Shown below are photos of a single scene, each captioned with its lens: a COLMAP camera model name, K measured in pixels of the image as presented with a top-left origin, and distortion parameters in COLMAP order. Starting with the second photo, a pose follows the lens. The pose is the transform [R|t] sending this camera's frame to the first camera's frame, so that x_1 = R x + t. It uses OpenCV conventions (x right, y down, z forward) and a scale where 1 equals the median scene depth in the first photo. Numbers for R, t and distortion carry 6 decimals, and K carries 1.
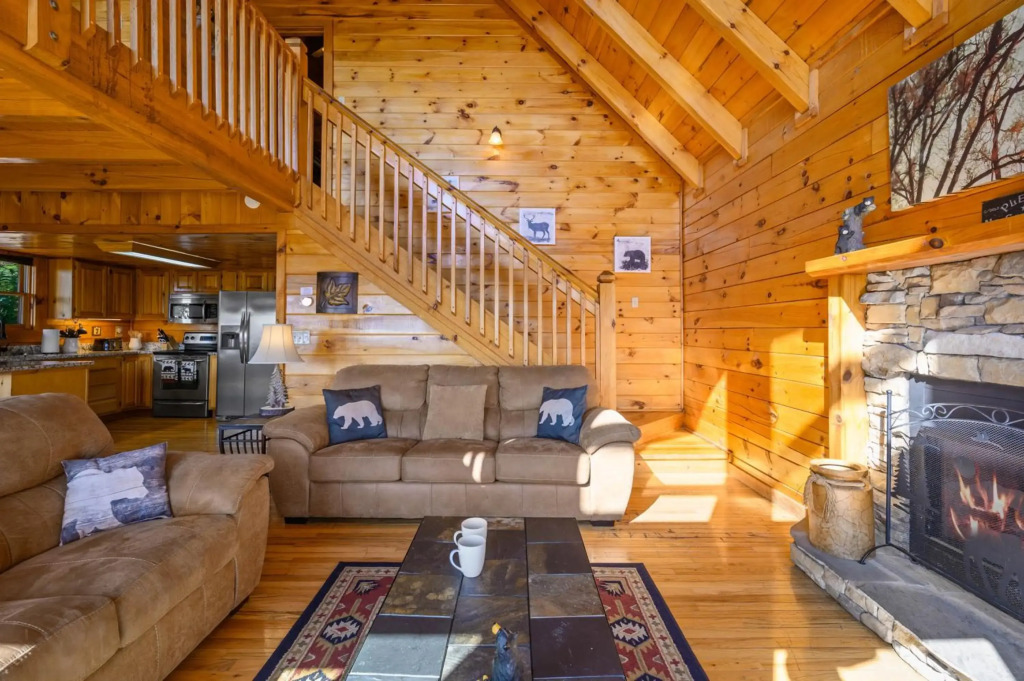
lens RADIAL K [[442.3, 0, 513.0], [0, 442.3, 325.8], [0, 0, 1]] dist [-0.000259, -0.000041]
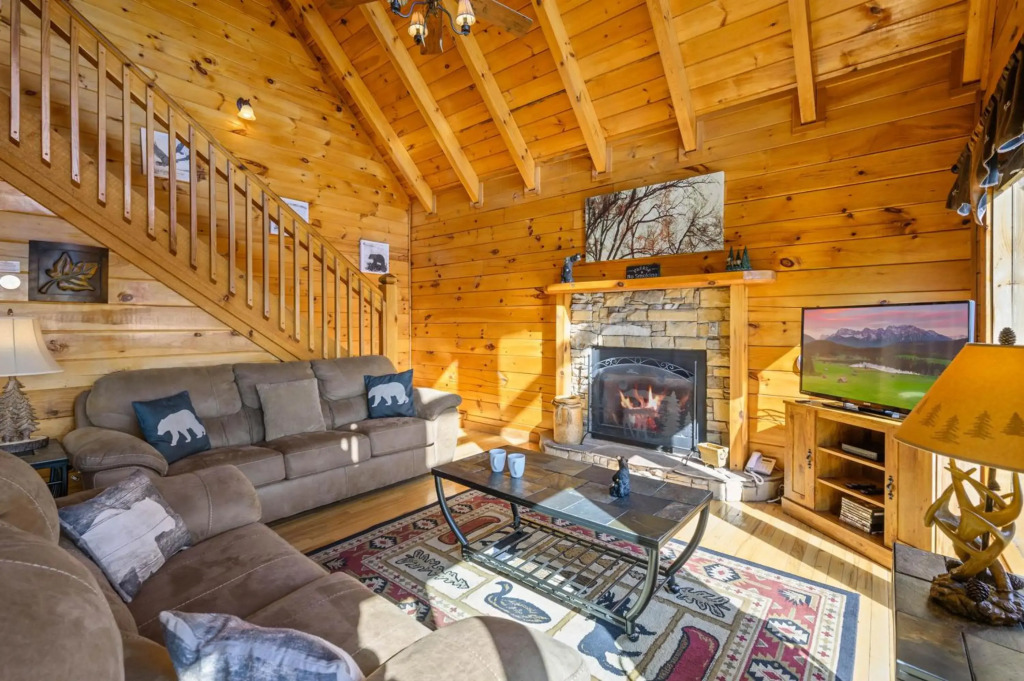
lens RADIAL K [[445.6, 0, 509.3], [0, 445.6, 330.9], [0, 0, 1]] dist [0.000395, -0.000128]
pose [[0.647265, -0.013803, 0.762140, -0.644291], [-0.004890, 0.999740, 0.022260, -0.001435], [-0.762249, -0.018134, 0.647030, -0.007152]]
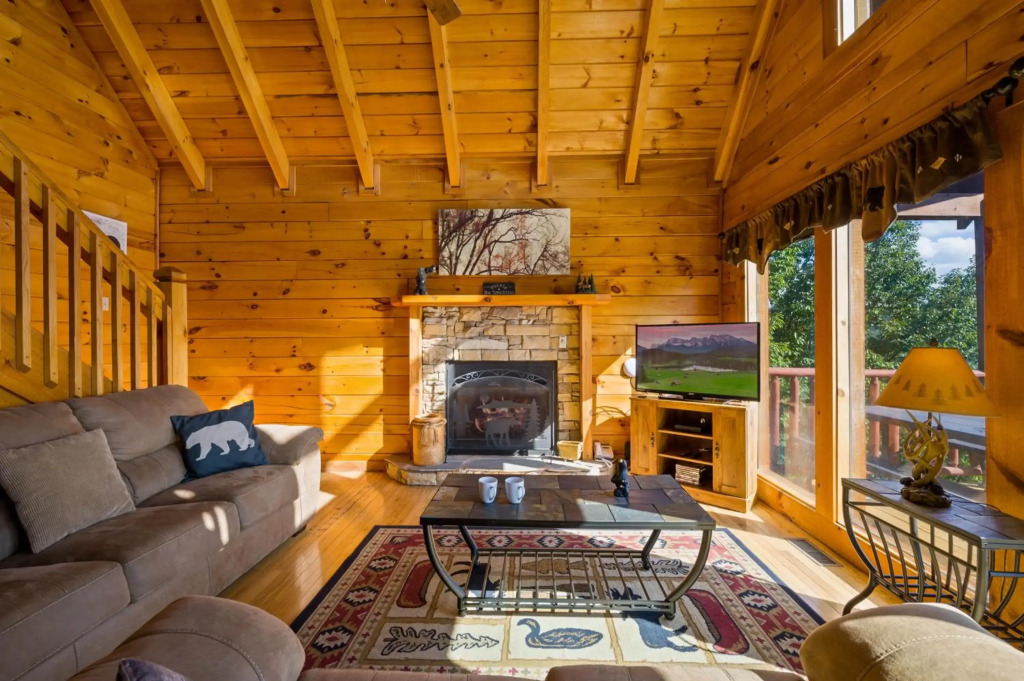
lens RADIAL K [[438.4, 0, 512.0], [0, 438.4, 340.5], [0, 0, 1]] dist [-0.000734, -0.000184]
pose [[0.045186, -0.007296, 0.998952, -0.754614], [-0.003561, 0.999966, 0.007465, 0.002789], [-0.998972, -0.003894, 0.045158, 0.460631]]
